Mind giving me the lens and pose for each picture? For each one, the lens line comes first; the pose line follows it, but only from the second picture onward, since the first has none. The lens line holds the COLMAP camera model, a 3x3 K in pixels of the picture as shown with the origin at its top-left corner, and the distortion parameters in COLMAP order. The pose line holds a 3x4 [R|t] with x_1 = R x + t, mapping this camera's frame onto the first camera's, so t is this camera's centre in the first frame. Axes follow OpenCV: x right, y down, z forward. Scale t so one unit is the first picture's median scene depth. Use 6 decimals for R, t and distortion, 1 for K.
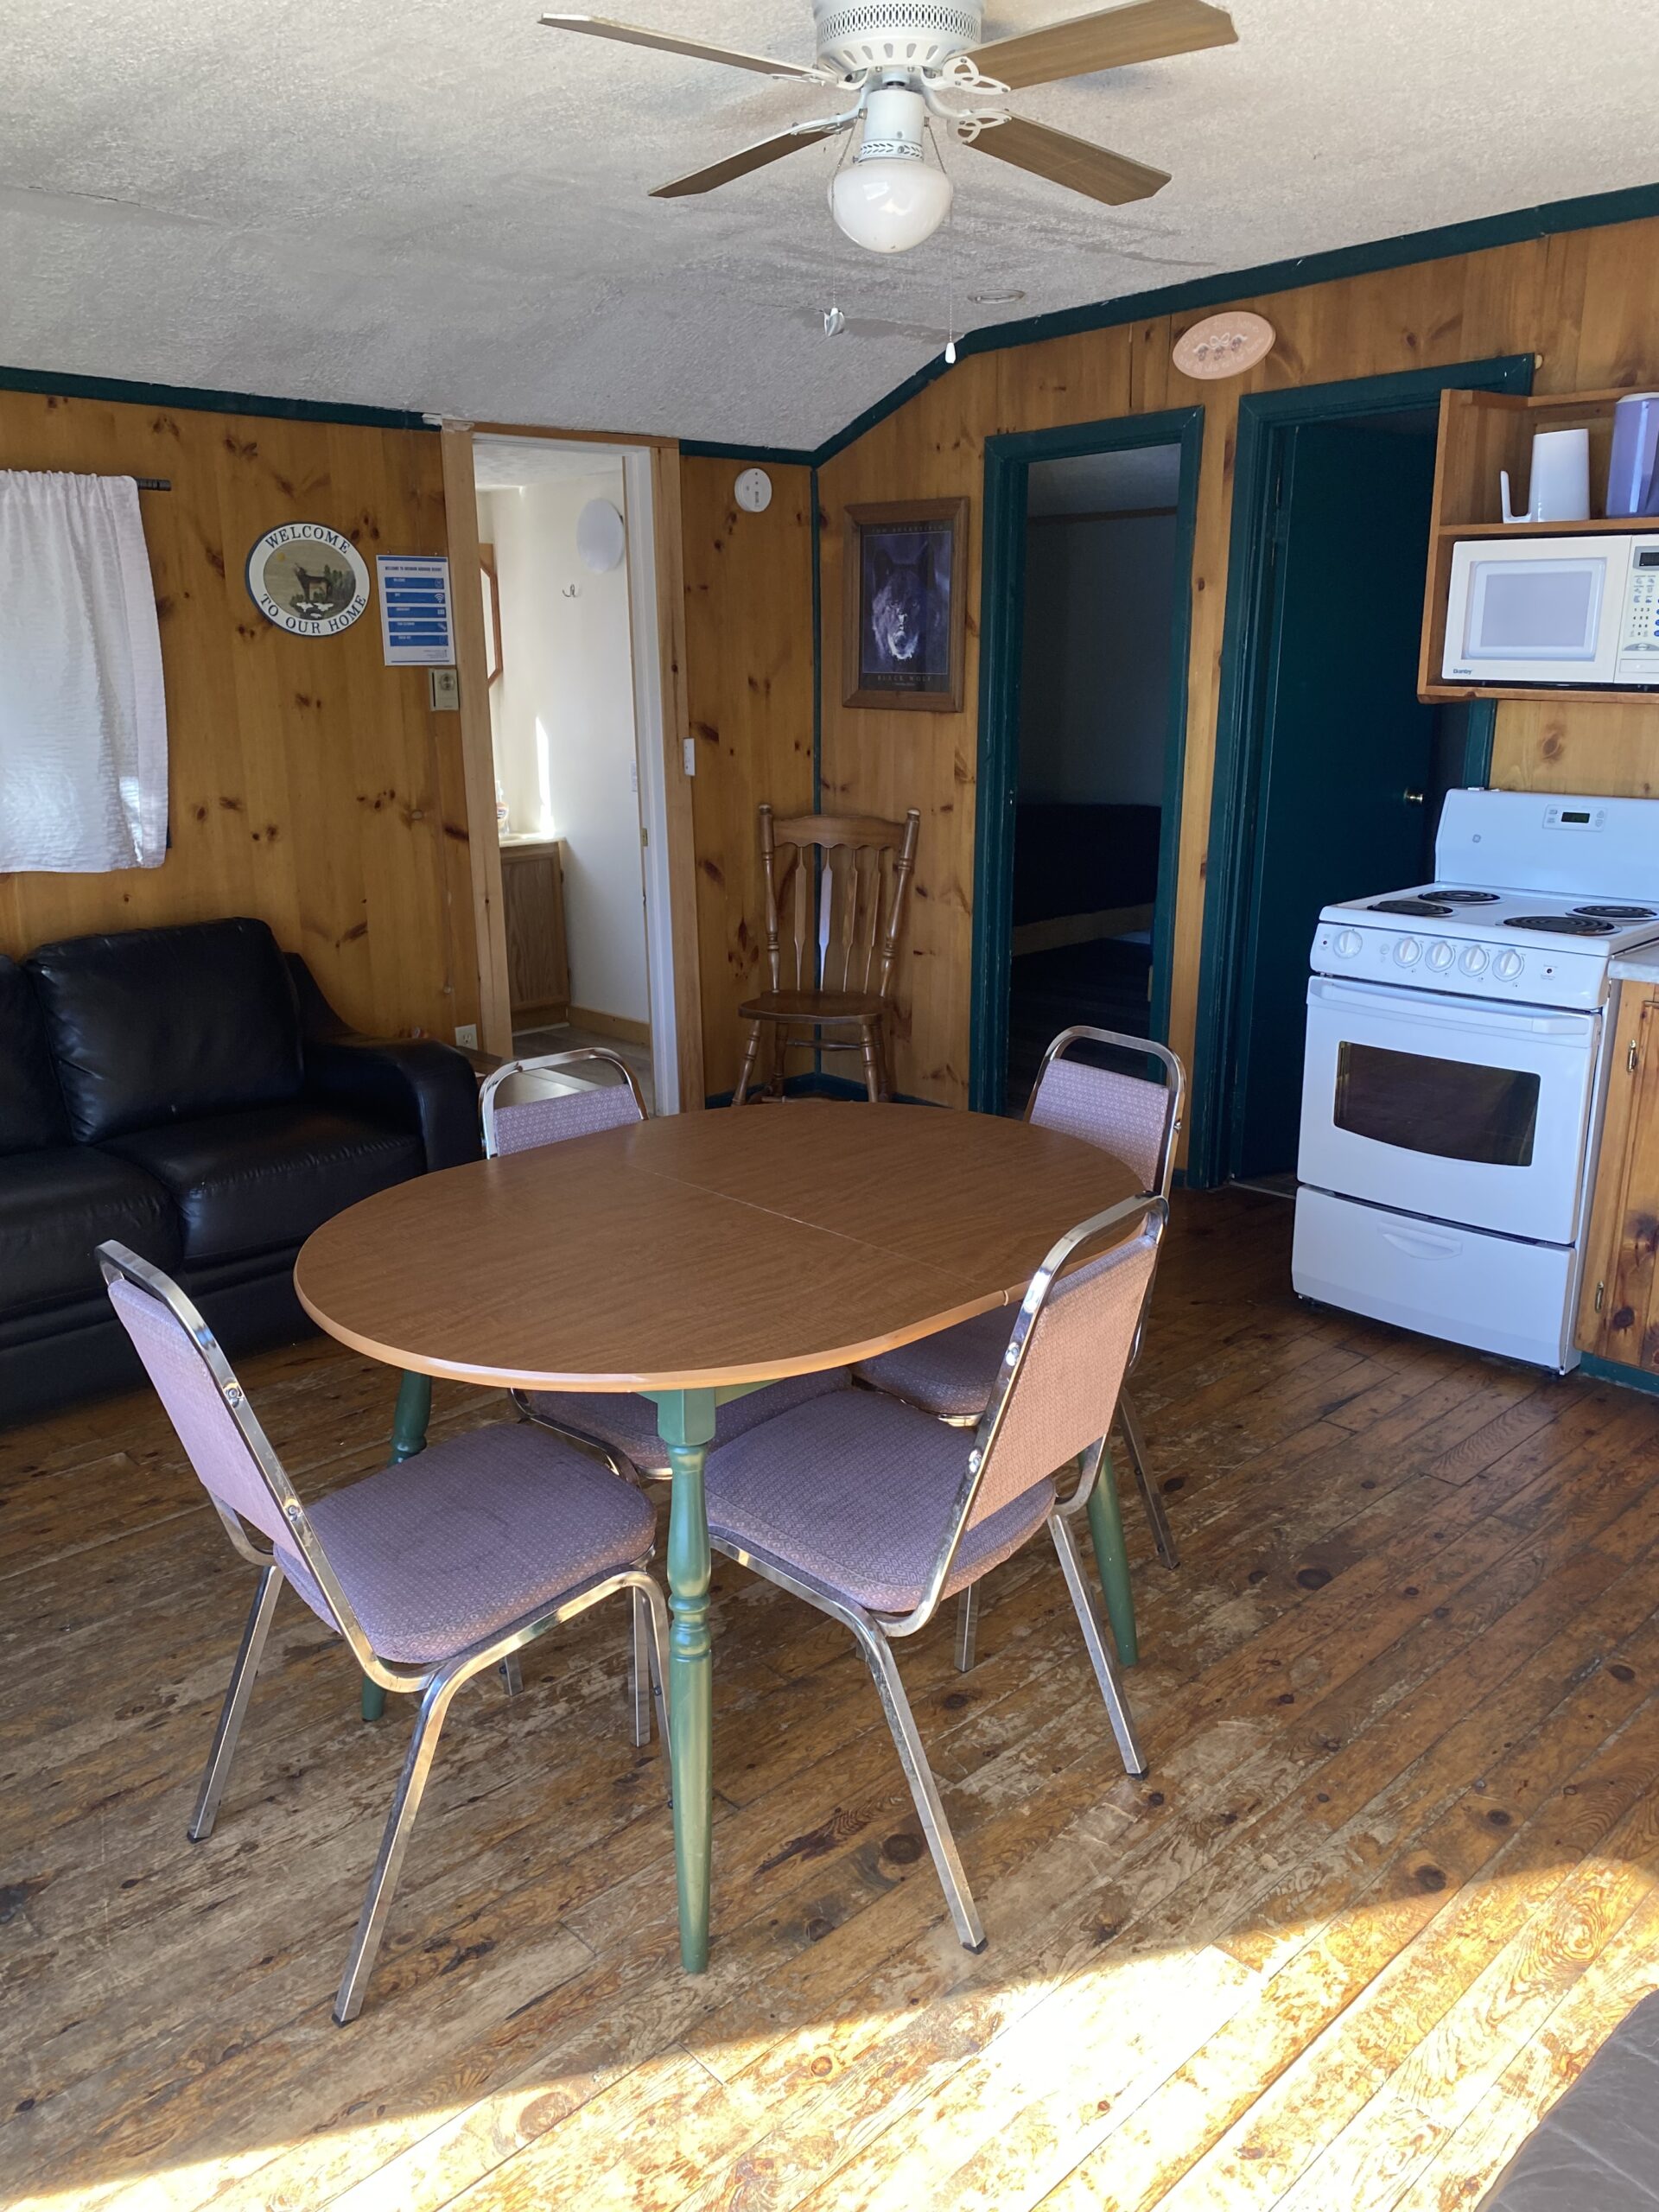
lens RADIAL K [[1670.8, 0, 778.7], [0, 1670.8, 1110.0], [0, 0, 1]] dist [0.035303, -0.033500]
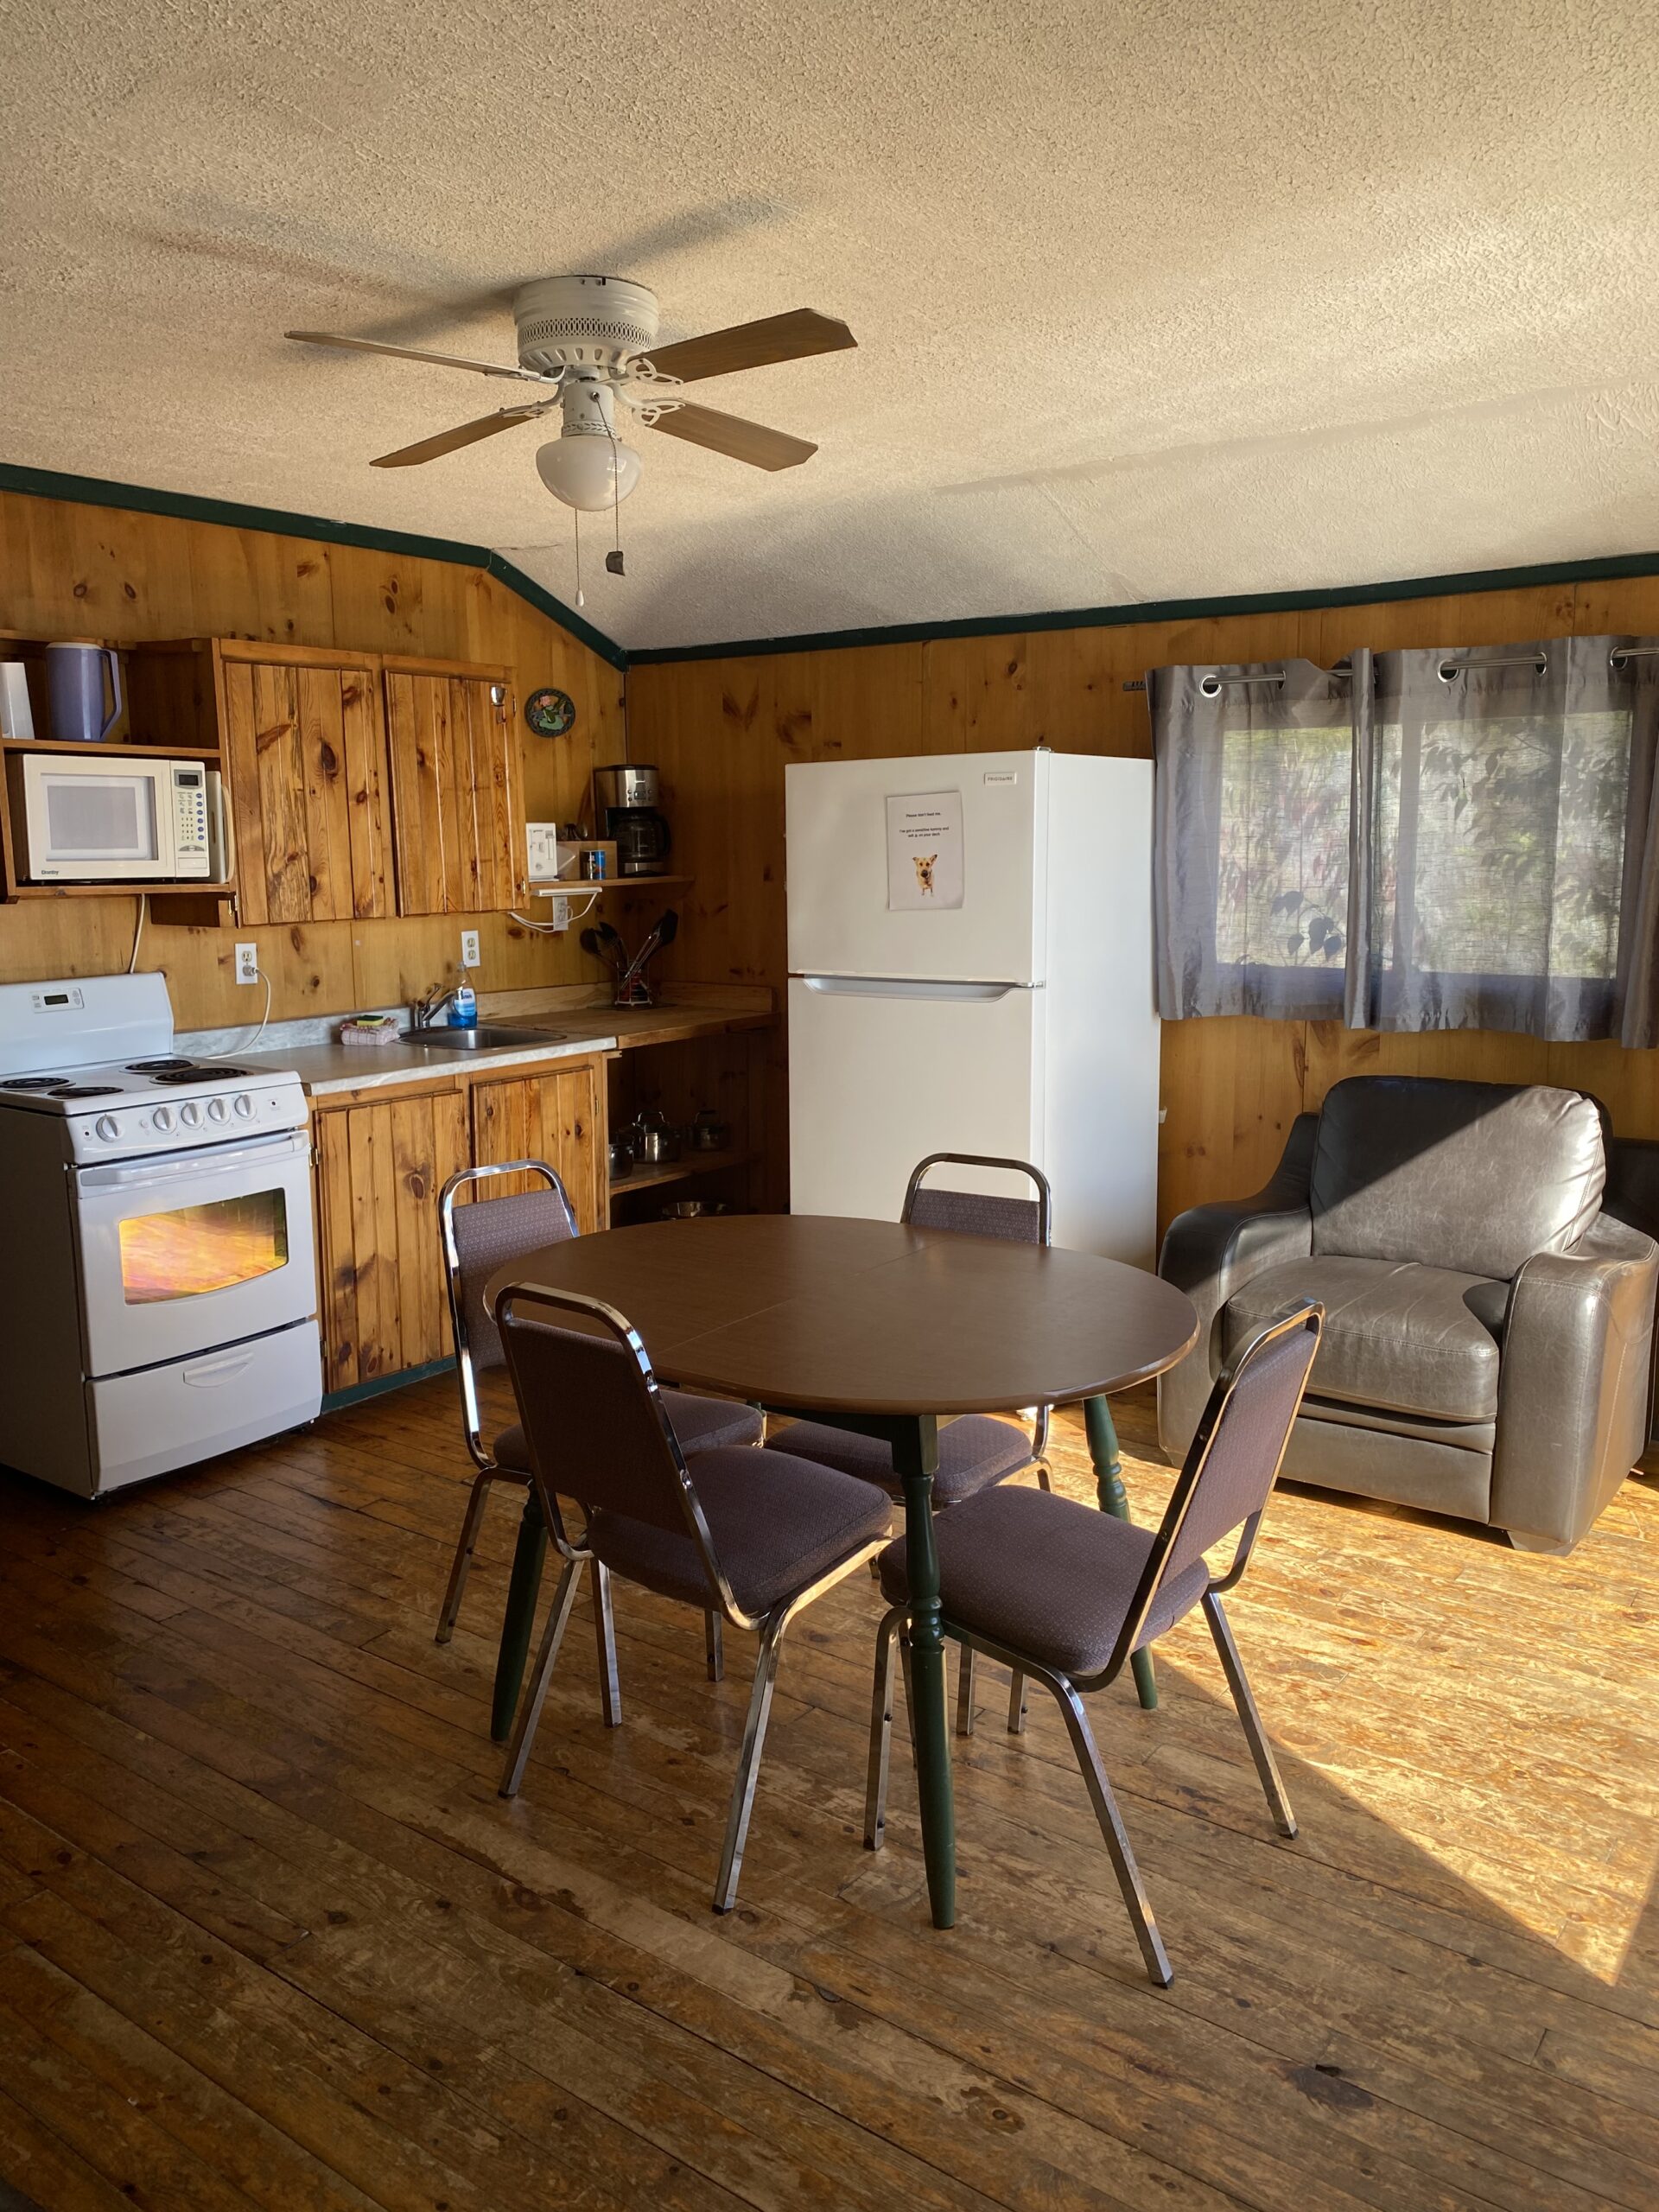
lens RADIAL K [[1670.8, 0, 825.8], [0, 1670.8, 1105.5], [0, 0, 1]] dist [0.035303, -0.033500]
pose [[-0.176254, -0.150339, 0.972796, -0.790288], [0.280158, 0.939734, 0.195989, -0.204452], [-0.943634, 0.307081, -0.123513, 0.755108]]
